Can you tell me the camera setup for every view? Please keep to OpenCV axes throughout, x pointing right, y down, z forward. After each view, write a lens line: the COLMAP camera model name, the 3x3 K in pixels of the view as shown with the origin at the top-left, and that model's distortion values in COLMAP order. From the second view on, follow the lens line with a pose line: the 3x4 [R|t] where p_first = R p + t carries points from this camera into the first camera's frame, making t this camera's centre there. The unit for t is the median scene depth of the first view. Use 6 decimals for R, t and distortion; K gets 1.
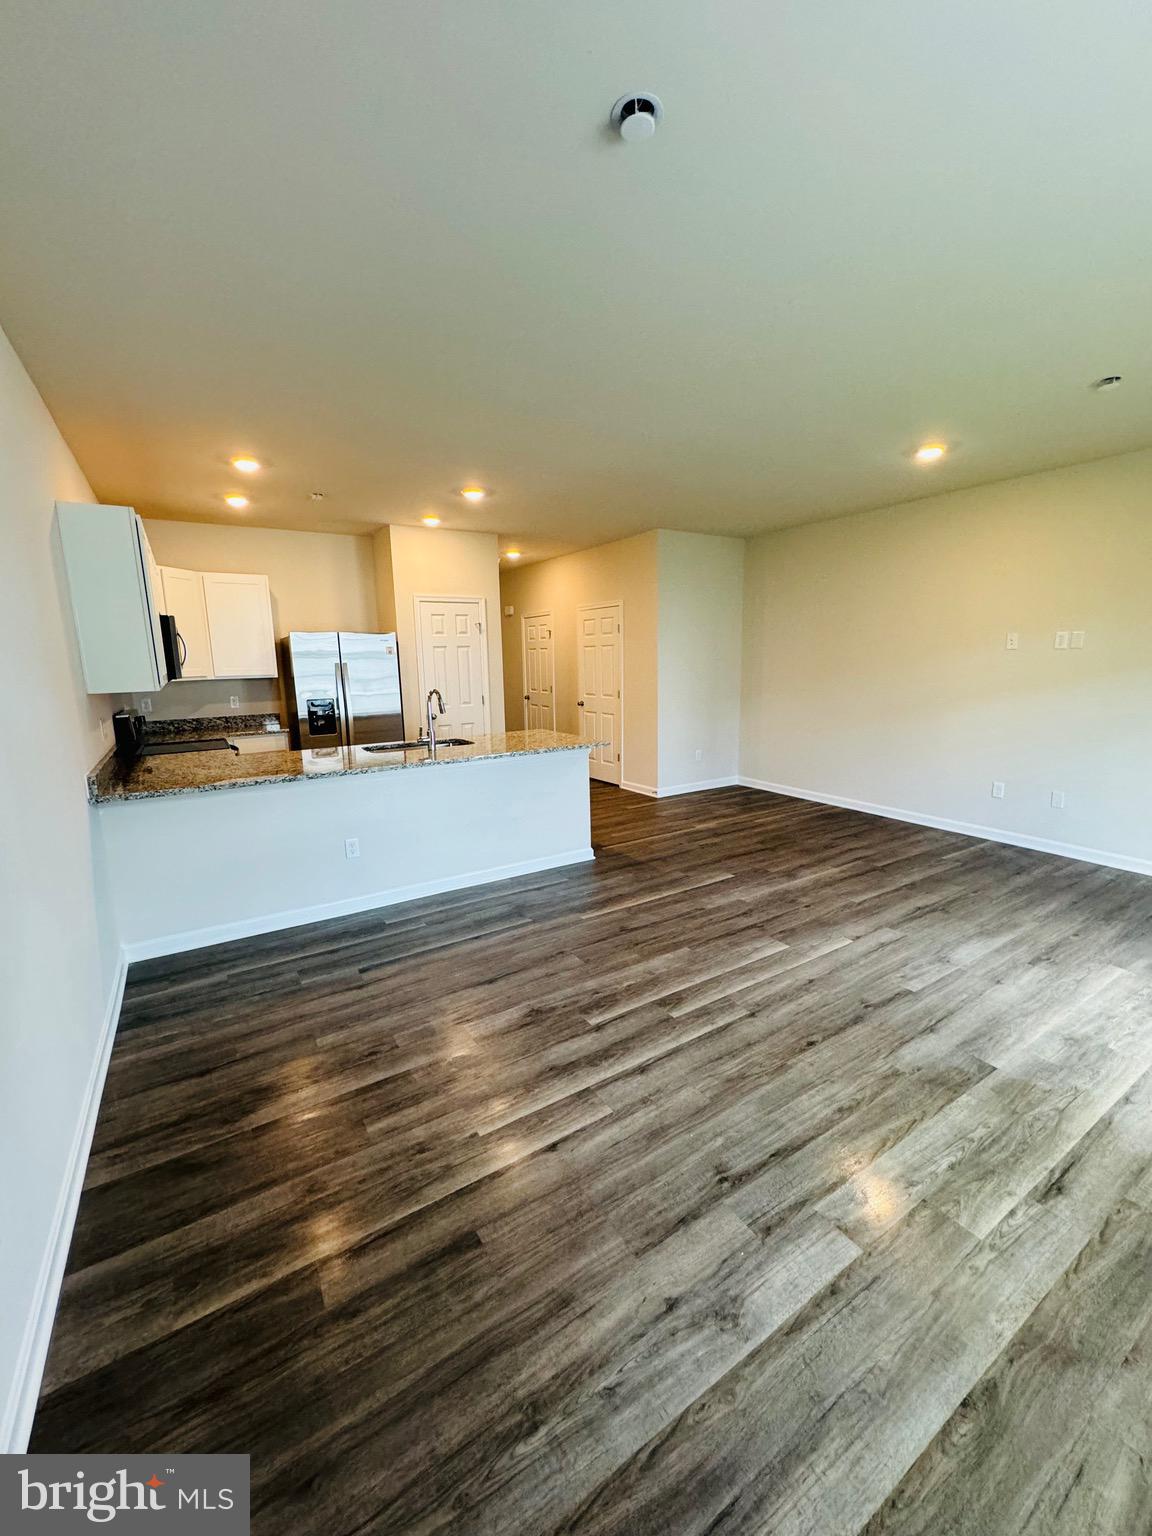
lens RADIAL K [[609.0, 0, 578.7], [0, 609.0, 774.7], [0, 0, 1]] dist [-0.001970, 0.000352]
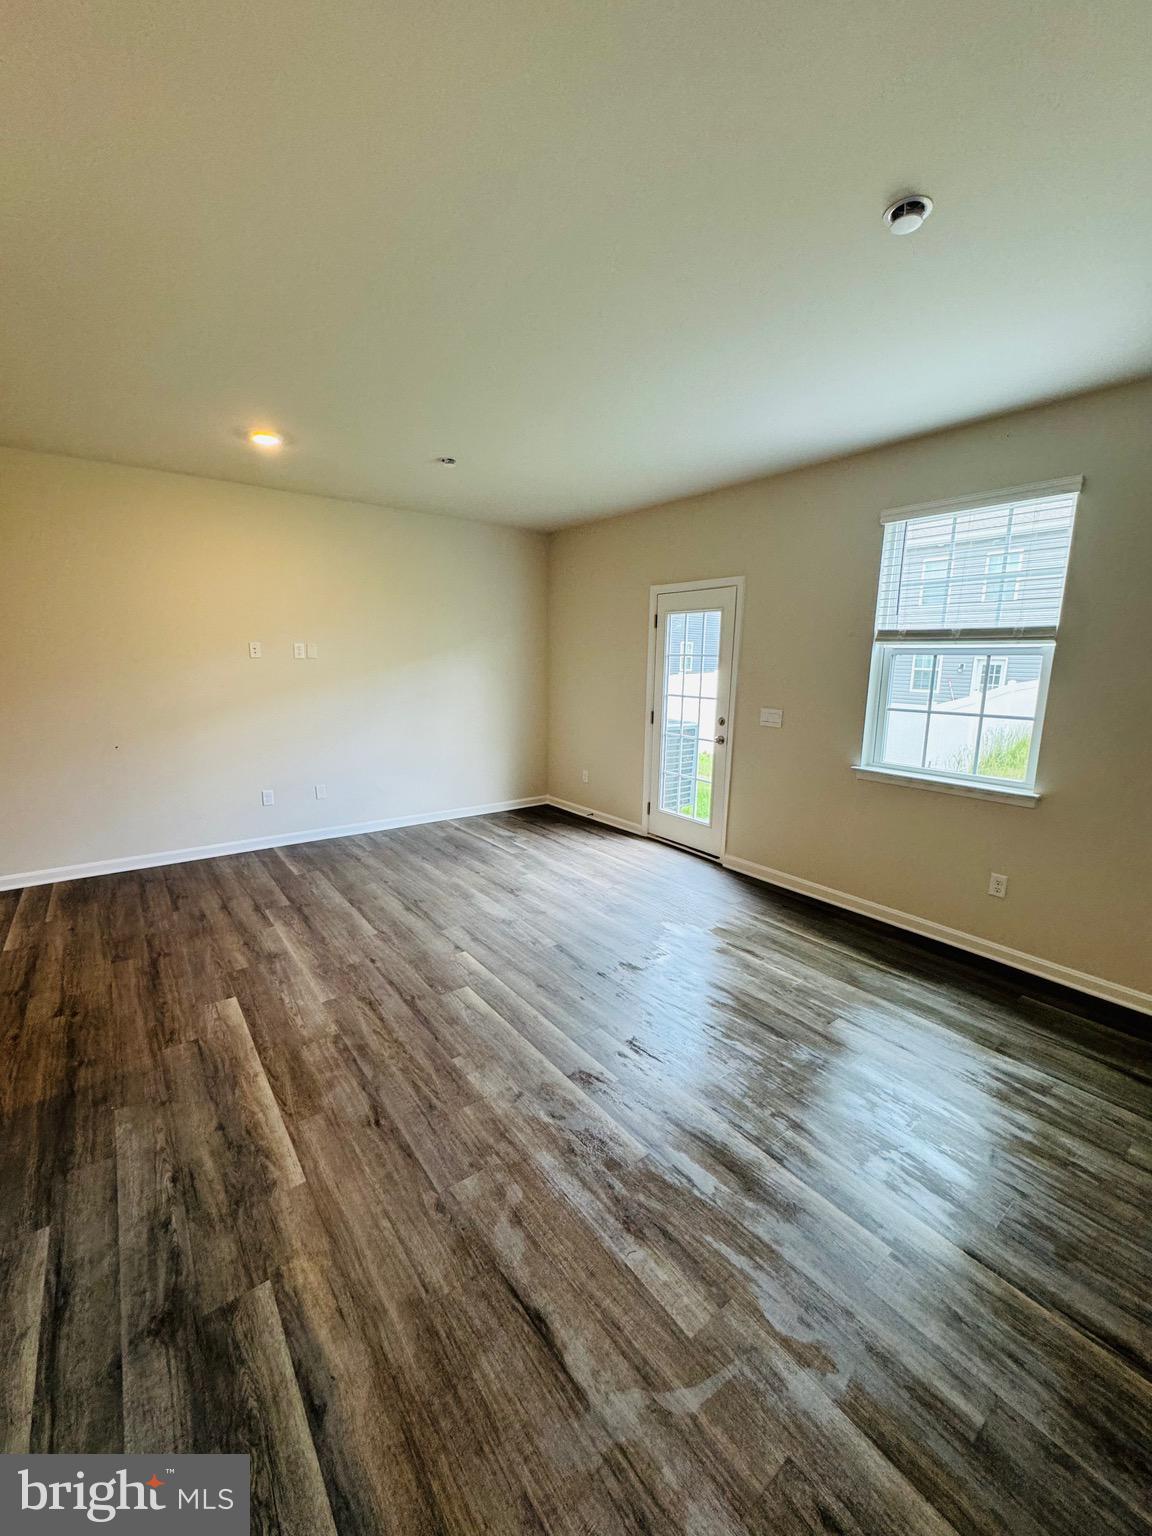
lens RADIAL K [[609.0, 0, 579.2], [0, 609.0, 775.7], [0, 0, 1]] dist [-0.001970, 0.000352]
pose [[-0.089796, -0.177469, 0.980021, -0.561231], [0.175878, 0.965706, 0.190992, -0.186072], [-0.980308, 0.189514, -0.055504, 0.910780]]
